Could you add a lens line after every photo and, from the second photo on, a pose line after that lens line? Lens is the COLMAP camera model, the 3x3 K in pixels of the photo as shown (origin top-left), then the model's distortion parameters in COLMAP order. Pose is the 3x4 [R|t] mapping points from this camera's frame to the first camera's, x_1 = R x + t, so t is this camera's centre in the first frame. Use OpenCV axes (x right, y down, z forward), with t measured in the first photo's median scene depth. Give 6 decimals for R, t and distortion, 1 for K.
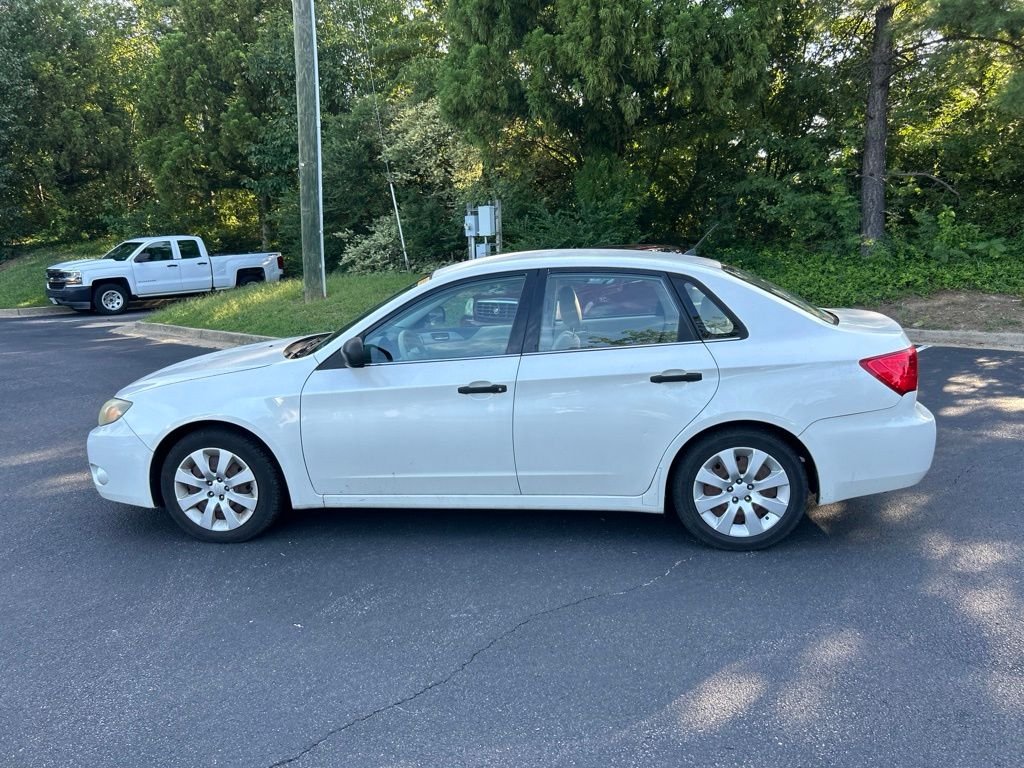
lens RADIAL K [[763.4, 0, 519.9], [0, 763.4, 376.9], [0, 0, 1]] dist [0.036080, -0.044931]
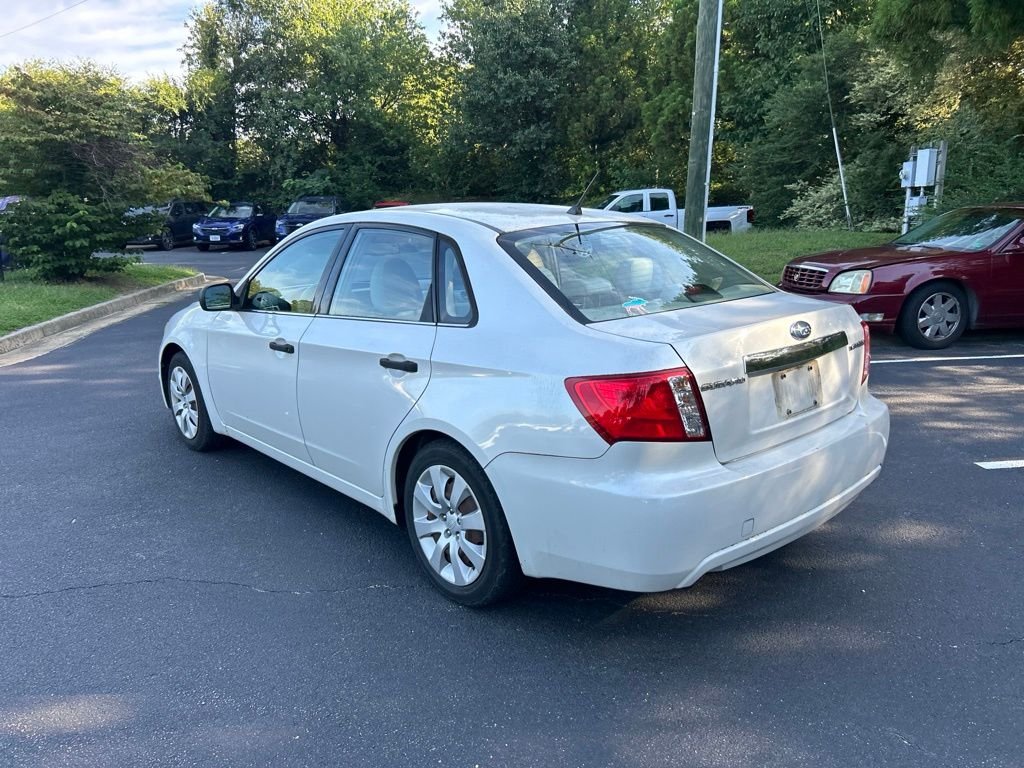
lens RADIAL K [[763.4, 0, 519.9], [0, 763.4, 376.9], [0, 0, 1]] dist [0.036080, -0.044931]
pose [[0.753671, 0.153362, -0.639109, 0.180361], [-0.115603, 0.988168, 0.100798, -0.018097], [0.647006, -0.002085, 0.762482, 0.103235]]
